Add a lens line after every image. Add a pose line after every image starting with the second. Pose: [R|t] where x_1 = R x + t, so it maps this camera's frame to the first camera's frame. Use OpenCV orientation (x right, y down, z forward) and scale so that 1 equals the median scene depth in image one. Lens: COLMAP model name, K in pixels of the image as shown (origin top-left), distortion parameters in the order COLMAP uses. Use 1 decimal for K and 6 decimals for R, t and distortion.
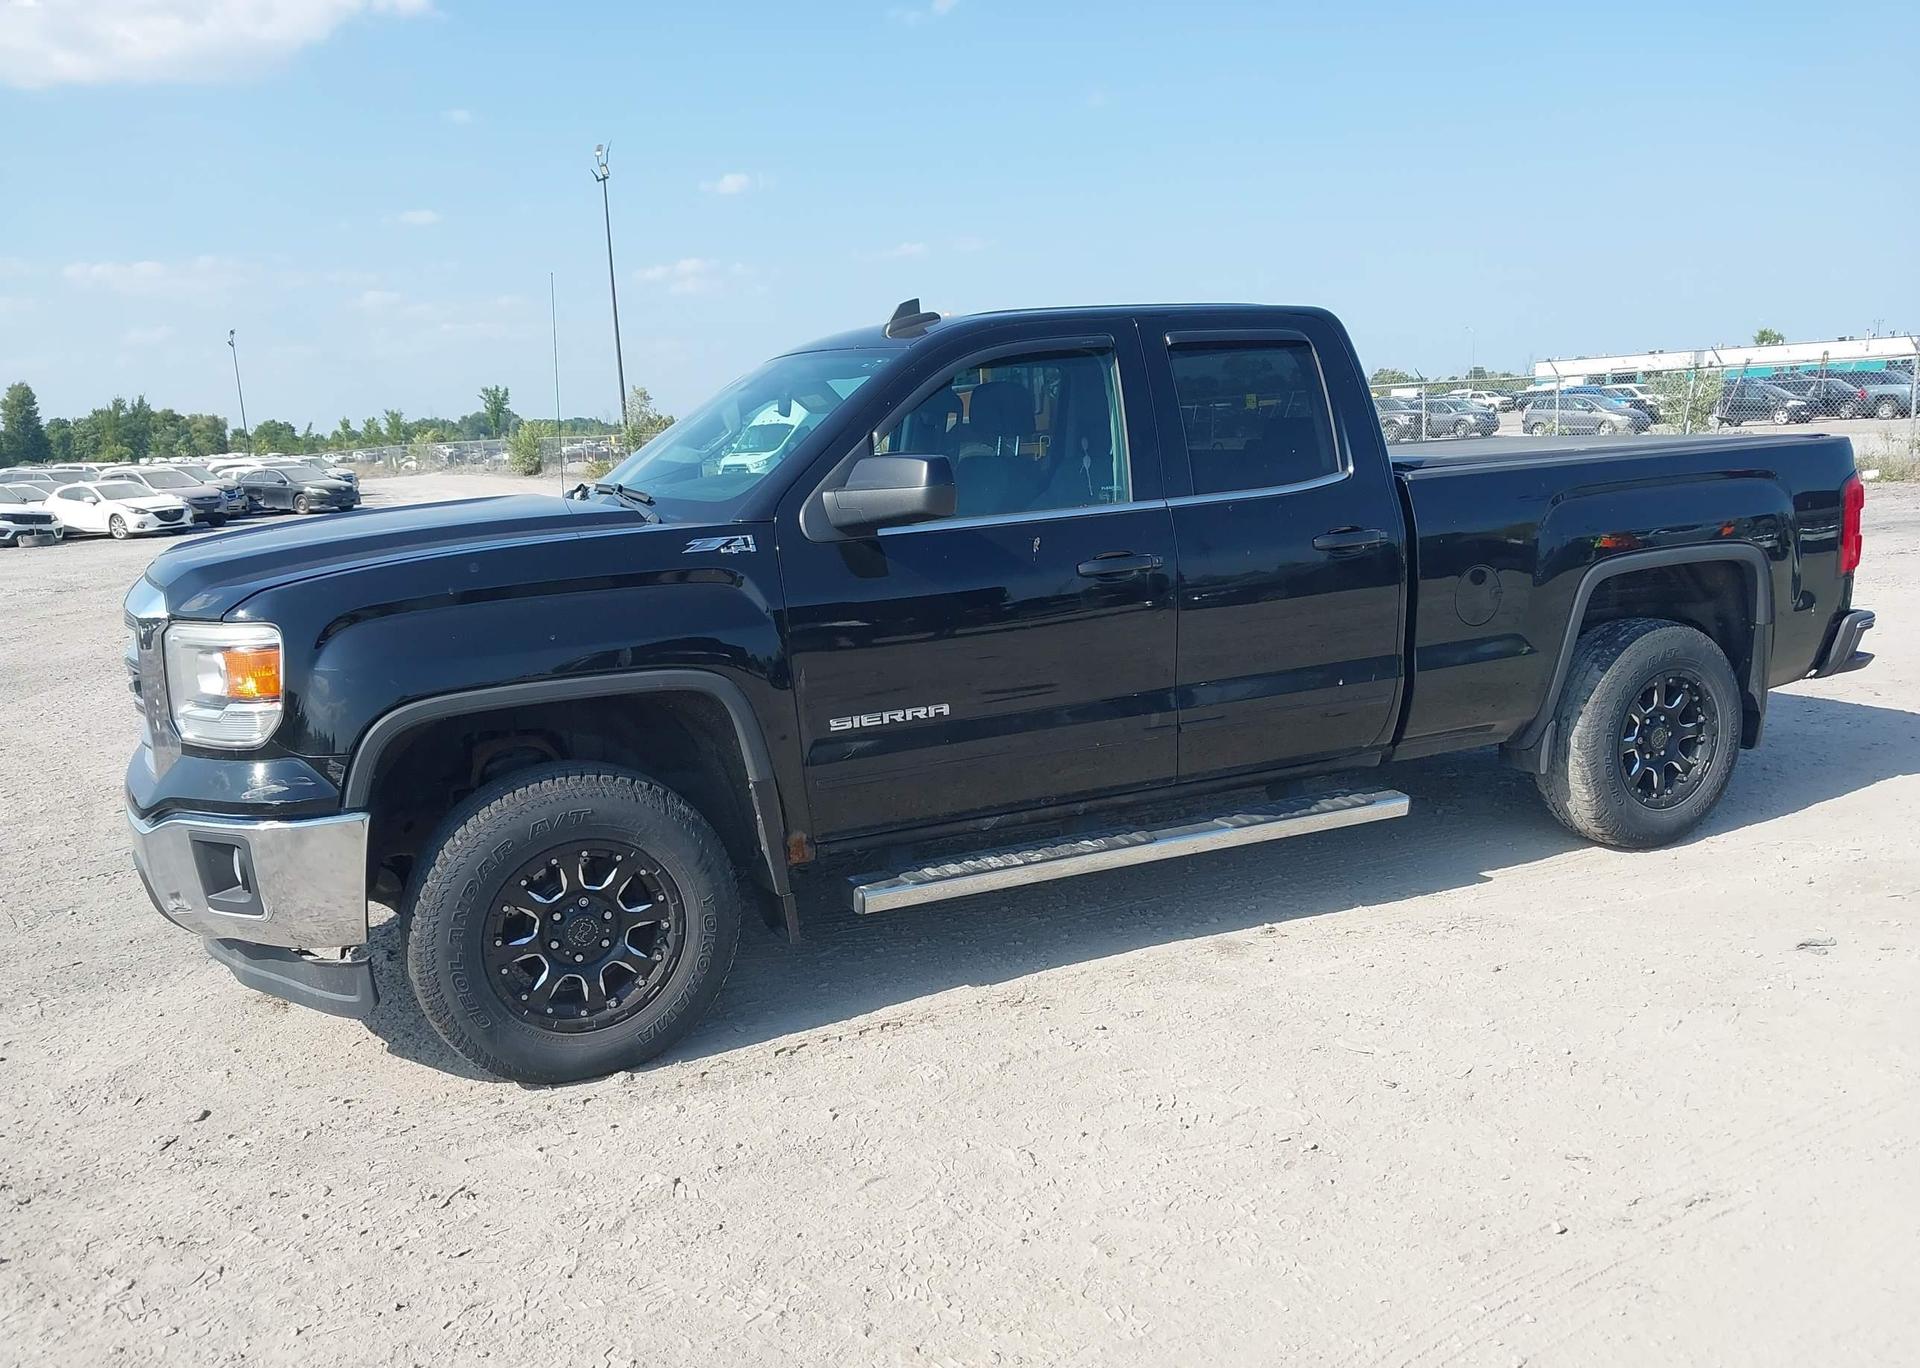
lens RADIAL K [[1564.4, 0, 960.0], [0, 1564.4, 684.0], [0, 0, 1]] dist [0.045064, -0.097875]
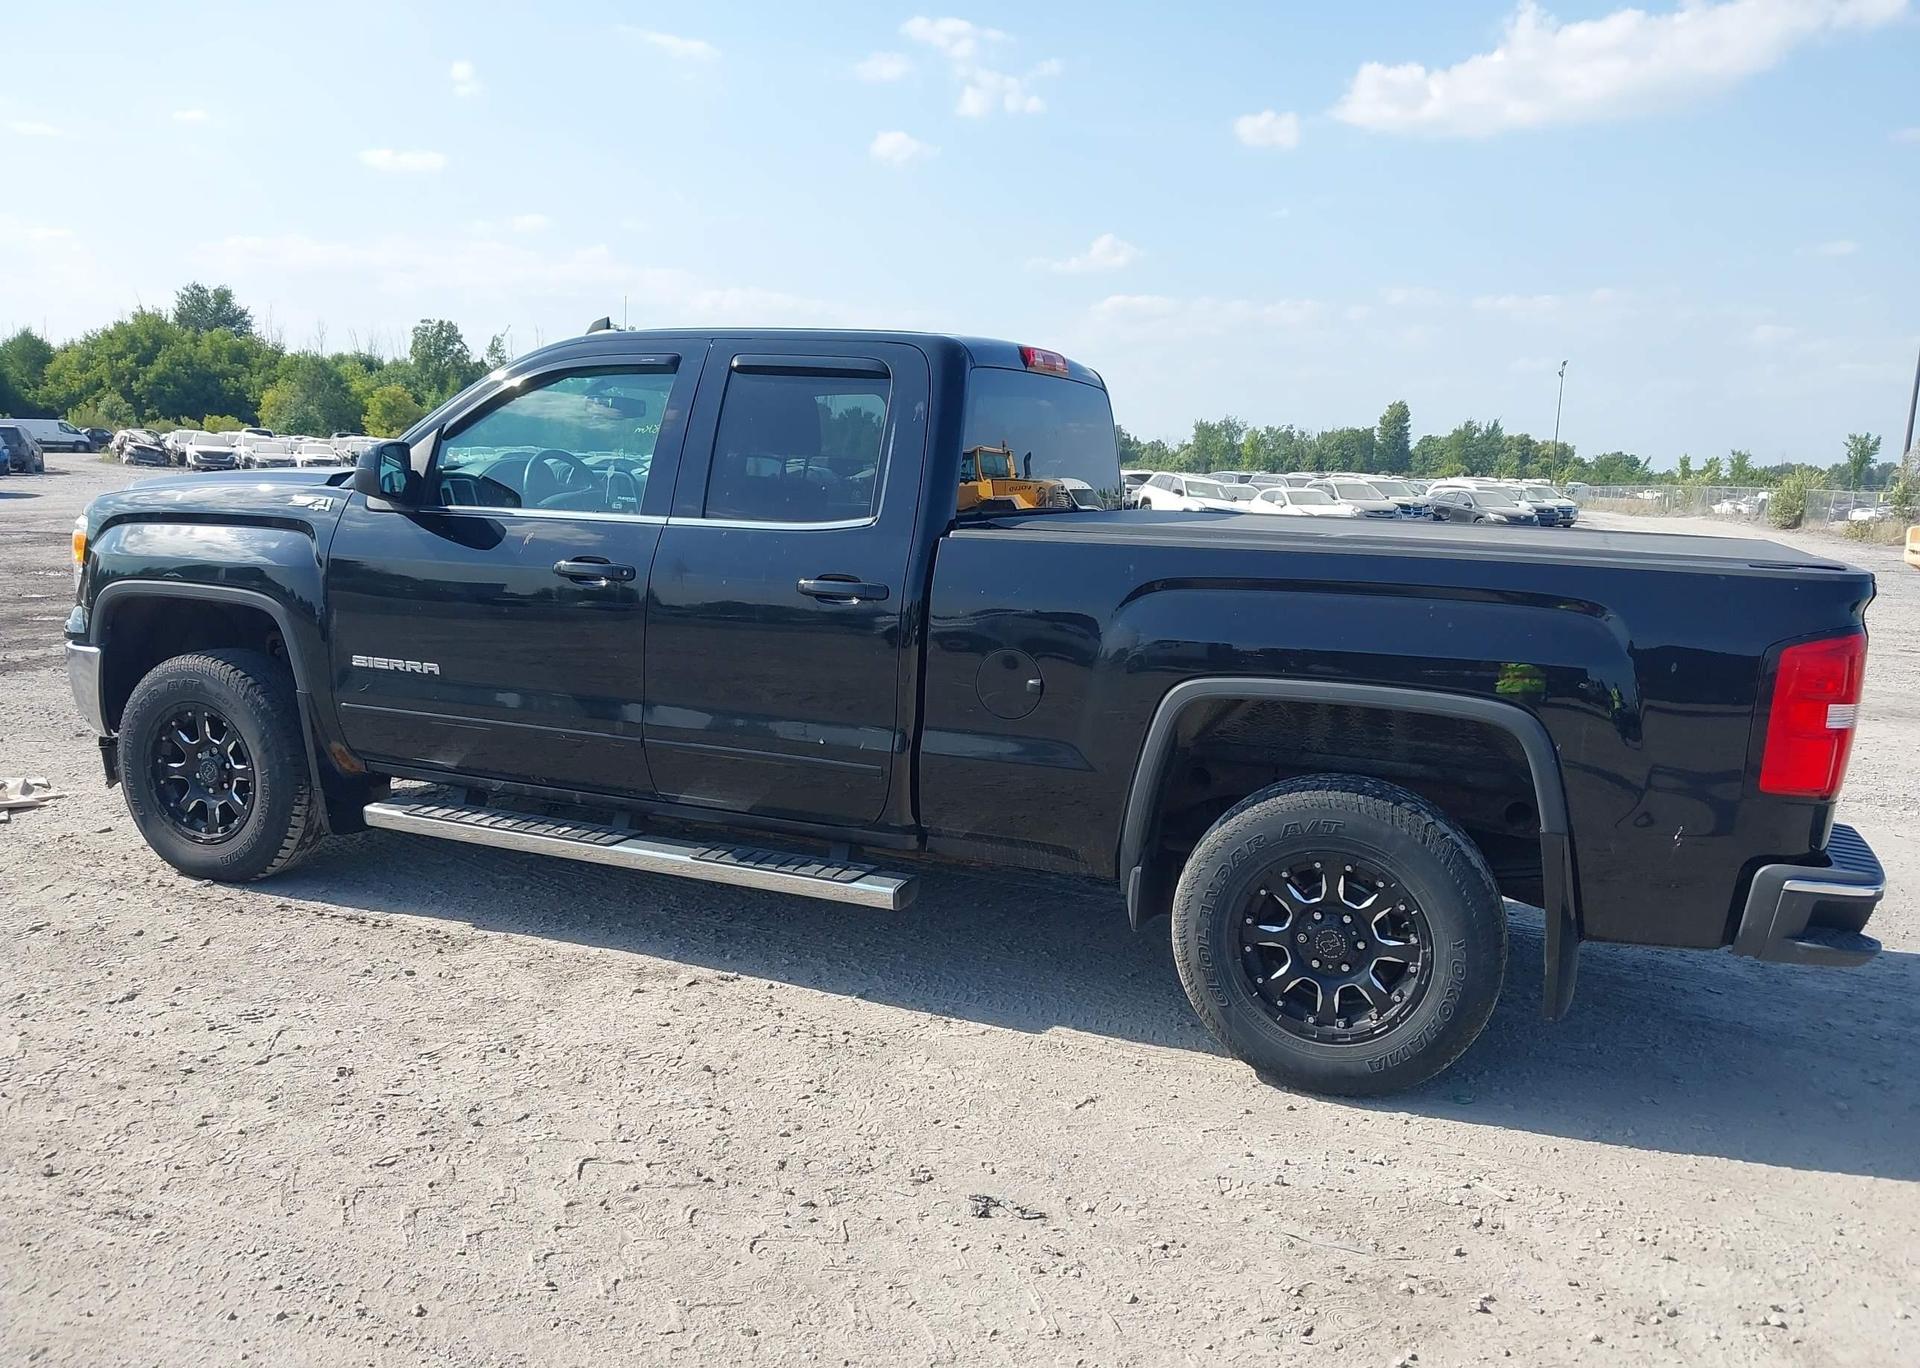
lens RADIAL K [[1564.4, 0, 960.0], [0, 1564.4, 684.0], [0, 0, 1]] dist [0.045064, -0.097875]
pose [[0.667107, 0.182897, -0.722161, 1.032761], [-0.197747, 0.978093, 0.065043, -0.118822], [0.718237, 0.099415, 0.688660, 0.460452]]
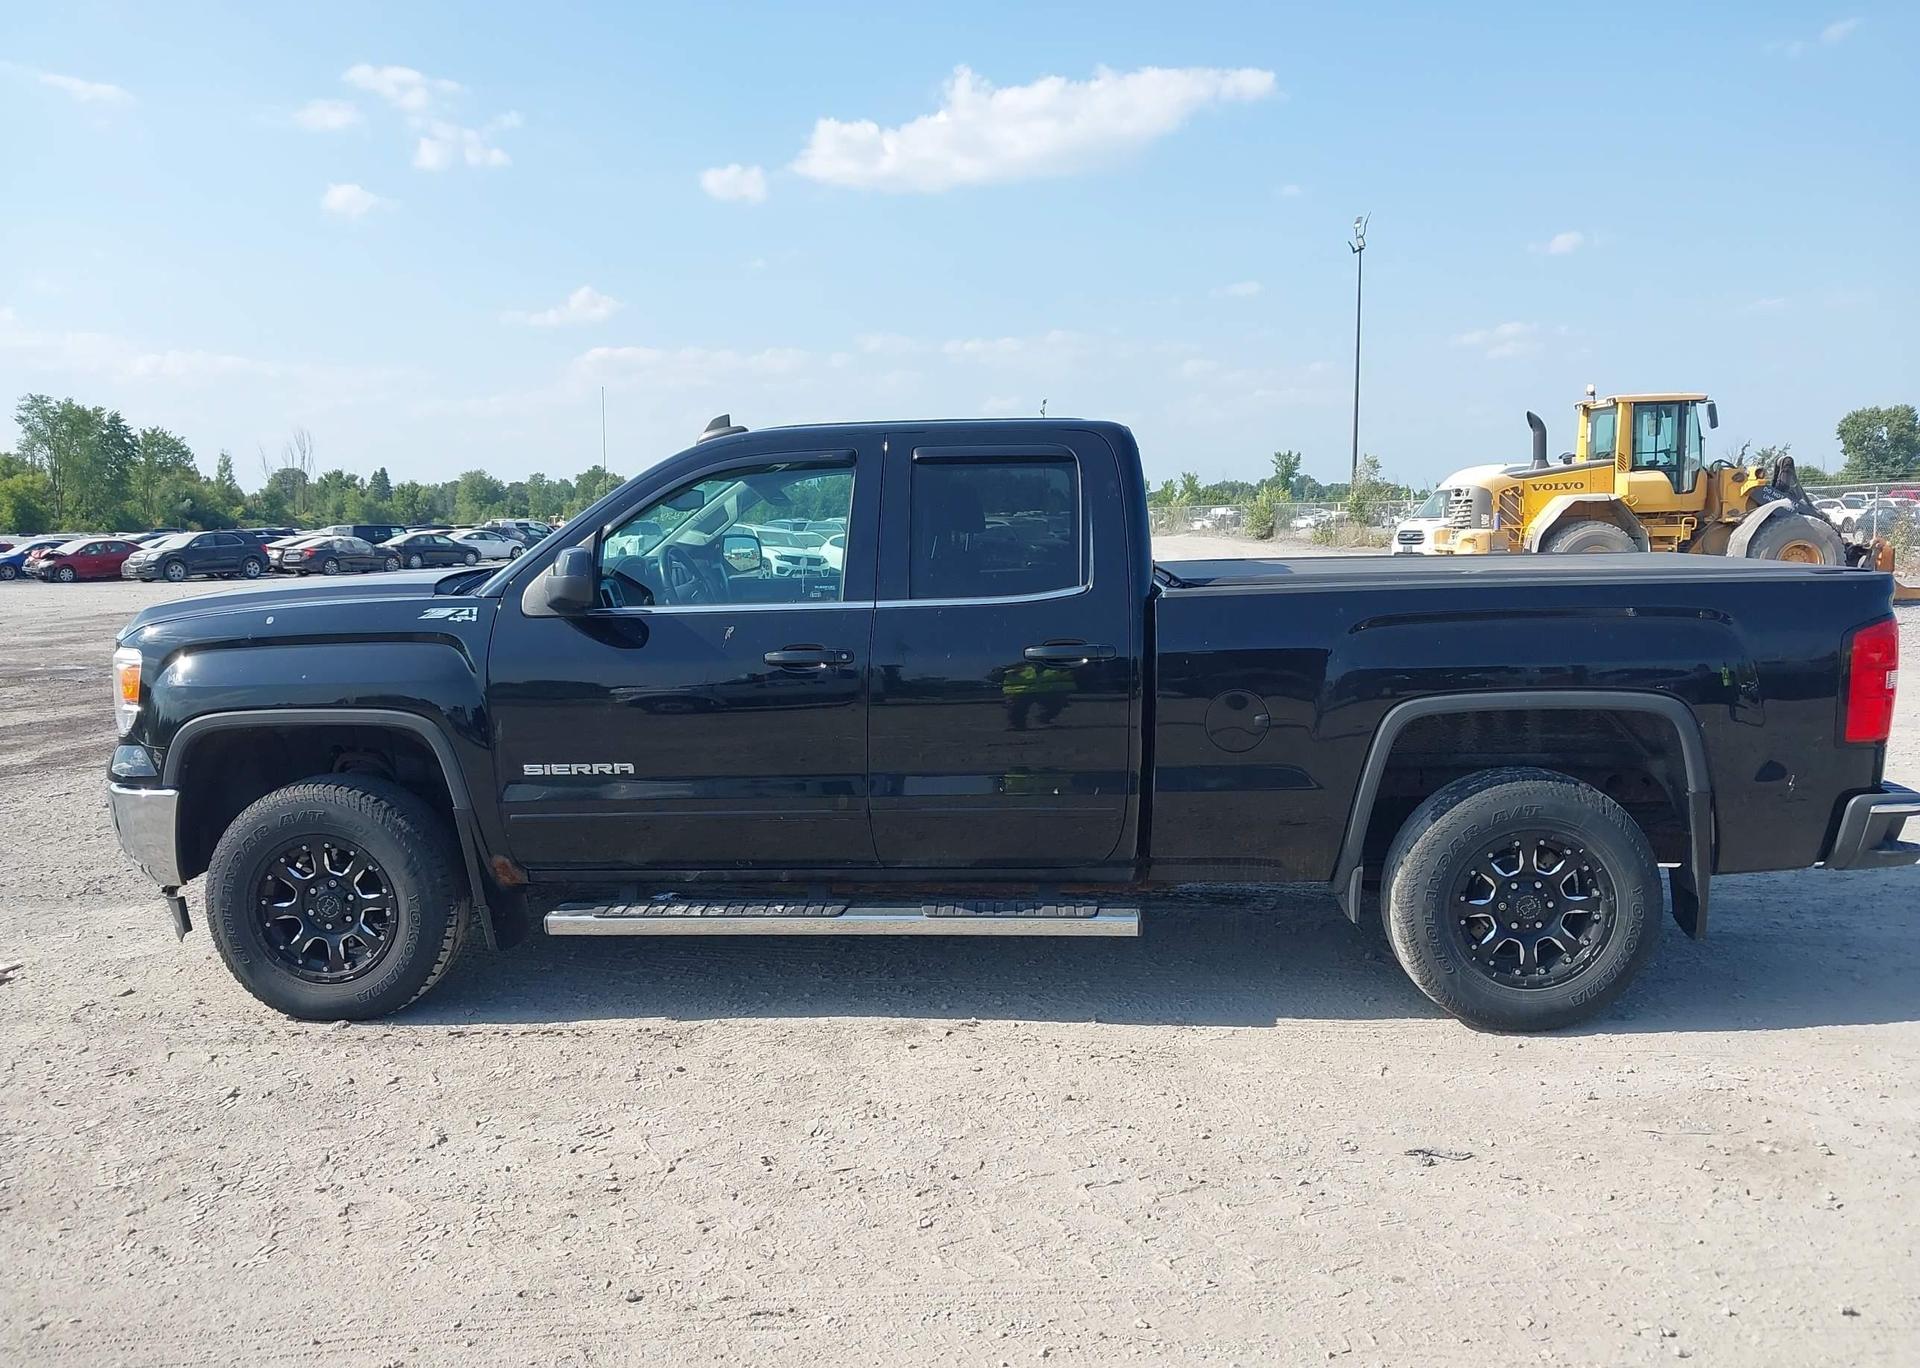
lens RADIAL K [[1574.6, 0, 960.0], [0, 1574.6, 684.0], [0, 0, 1]] dist [-0.001290, -0.010698]
pose [[0.872834, 0.087369, -0.480132, 0.719801], [-0.106649, 0.994212, -0.012962, -0.054368], [0.476221, 0.062519, 0.877100, 0.092247]]
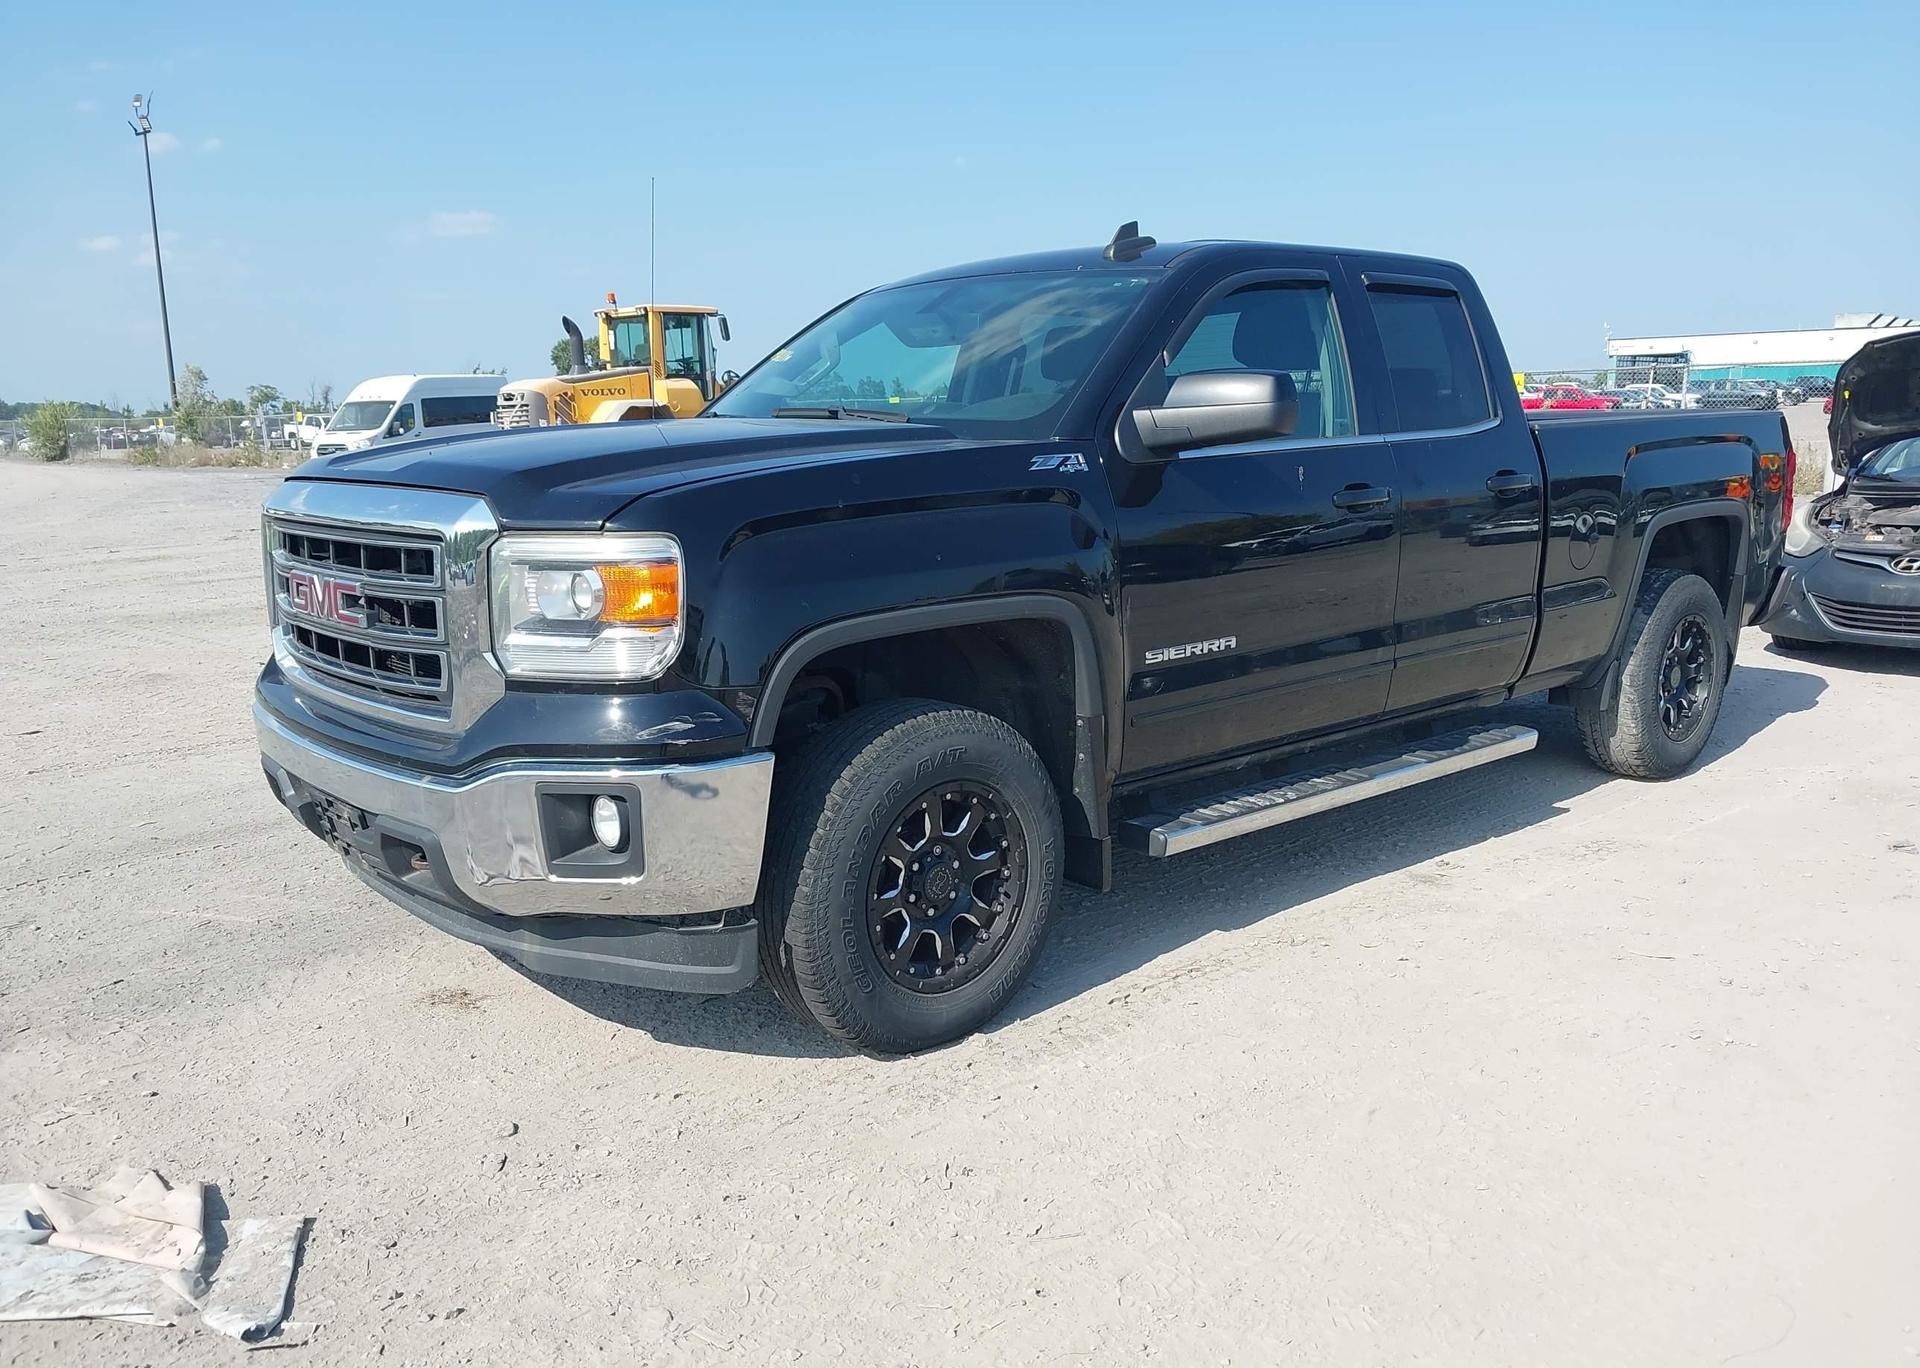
lens RADIAL K [[1538.4, 0, 952.9], [0, 1538.4, 718.8], [0, 0, 1]] dist [0.063674, -0.105274]
pose [[0.959974, -0.023349, 0.279114, -0.425111], [0.017922, 0.999598, 0.021983, 0.037831], [-0.279515, -0.016101, 0.960006, 0.121233]]
